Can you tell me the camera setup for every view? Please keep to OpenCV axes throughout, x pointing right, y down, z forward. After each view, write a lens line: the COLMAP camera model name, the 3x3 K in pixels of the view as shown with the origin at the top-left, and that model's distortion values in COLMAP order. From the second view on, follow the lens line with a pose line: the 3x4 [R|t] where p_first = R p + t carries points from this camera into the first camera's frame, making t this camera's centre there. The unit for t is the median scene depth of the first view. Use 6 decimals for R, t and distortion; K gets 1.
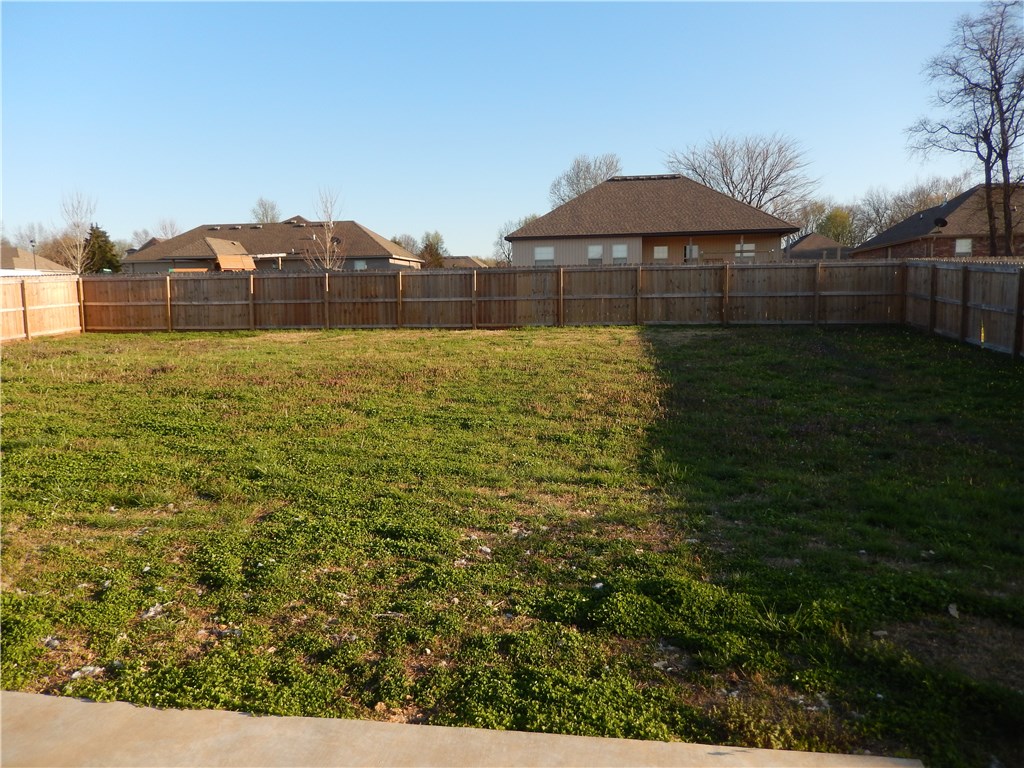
lens RADIAL K [[768.3, 0, 511.1], [0, 768.3, 393.9], [0, 0, 1]] dist [-0.004217, -0.002842]
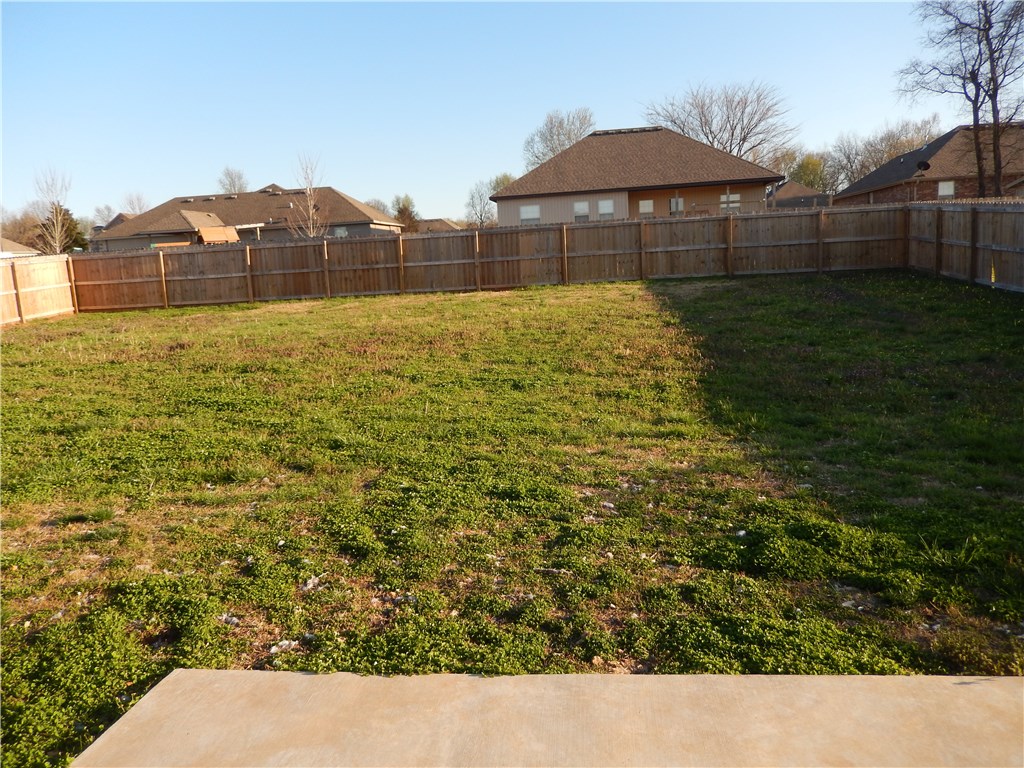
lens RADIAL K [[768.3, 0, 507.3], [0, 768.3, 392.4], [0, 0, 1]] dist [-0.004217, -0.002842]
pose [[0.998173, -0.049042, 0.035293, -0.110186], [0.047337, 0.997743, 0.047627, 0.000628], [-0.037549, -0.045869, 0.998242, 0.004442]]
